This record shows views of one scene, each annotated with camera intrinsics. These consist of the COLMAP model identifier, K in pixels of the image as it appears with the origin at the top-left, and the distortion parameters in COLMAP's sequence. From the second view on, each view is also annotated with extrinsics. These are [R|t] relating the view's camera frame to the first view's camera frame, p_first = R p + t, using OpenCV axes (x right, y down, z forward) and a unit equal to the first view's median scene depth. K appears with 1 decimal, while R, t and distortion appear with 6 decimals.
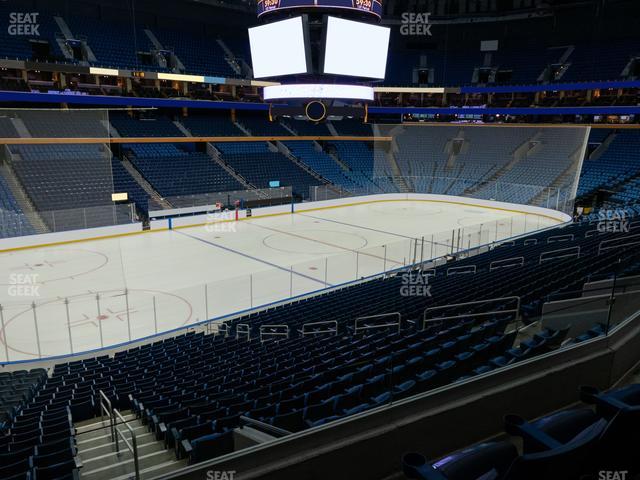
lens RADIAL K [[501.6, 0, 320.6], [0, 501.6, 239.7], [0, 0, 1]] dist [-0.040550, 0.054816]
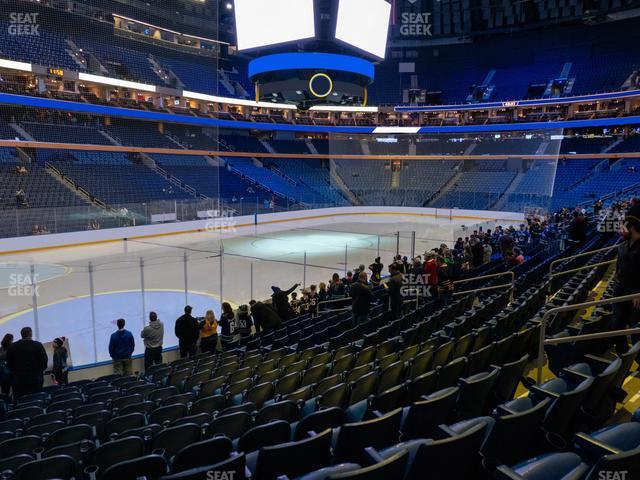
lens RADIAL K [[501.6, 0, 320.6], [0, 501.6, 239.7], [0, 0, 1]] dist [-0.040550, 0.054816]
pose [[0.974778, -0.033997, 0.220571, -0.123625], [0.052916, 0.995354, -0.080438, 0.044764], [-0.216812, 0.090081, 0.972048, 0.104098]]
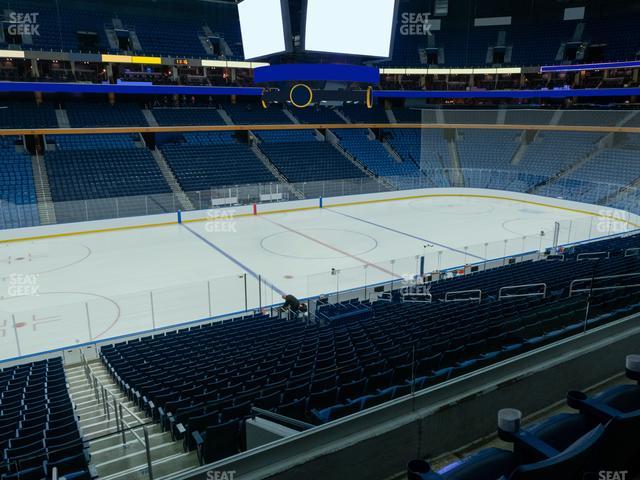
lens RADIAL K [[500.7, 0, 320.0], [0, 500.7, 240.0], [0, 0, 1]] dist [-0.043995, 0.055897]
pose [[0.979350, 0.038059, -0.198555, 0.112807], [-0.032868, 0.999028, 0.029376, -0.018414], [0.199480, -0.022243, 0.979649, 0.084133]]
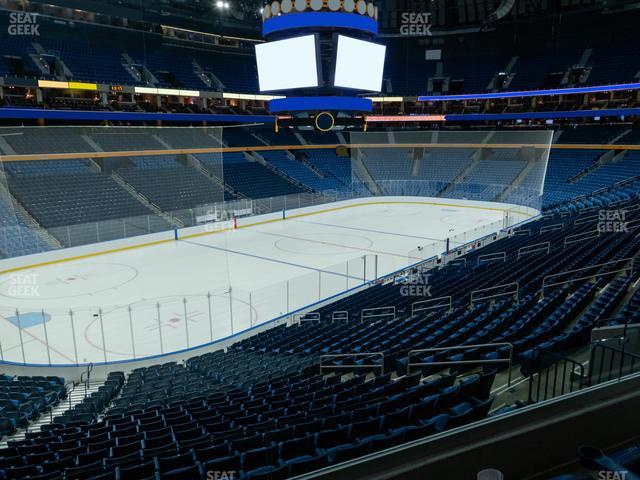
lens RADIAL K [[500.7, 0, 320.0], [0, 500.7, 240.0], [0, 0, 1]] dist [-0.043995, 0.055897]
pose [[0.991065, -0.050709, 0.123362, -0.098947], [0.052621, 0.998539, -0.012286, 0.005901], [-0.122559, 0.018668, 0.992286, -0.036811]]
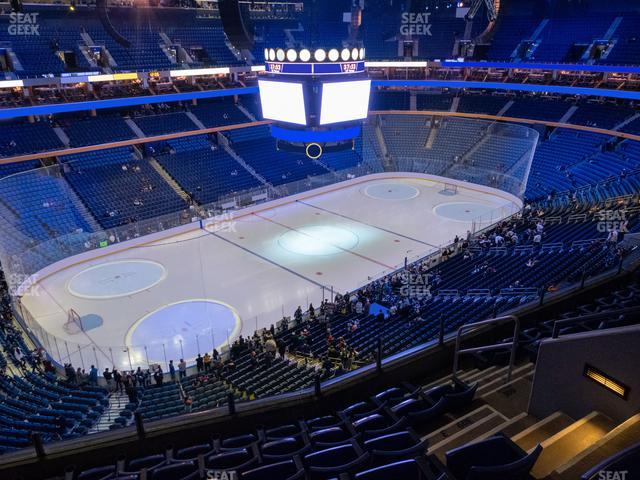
lens RADIAL K [[492.5, 0, 319.4], [0, 492.5, 248.3], [0, 0, 1]] dist [-0.012722, 0.001870]
pose [[0.999568, -0.029137, 0.003947, -0.006284], [0.027948, 0.983214, 0.180305, -0.137117], [-0.009134, -0.180117, 0.983603, -0.173113]]
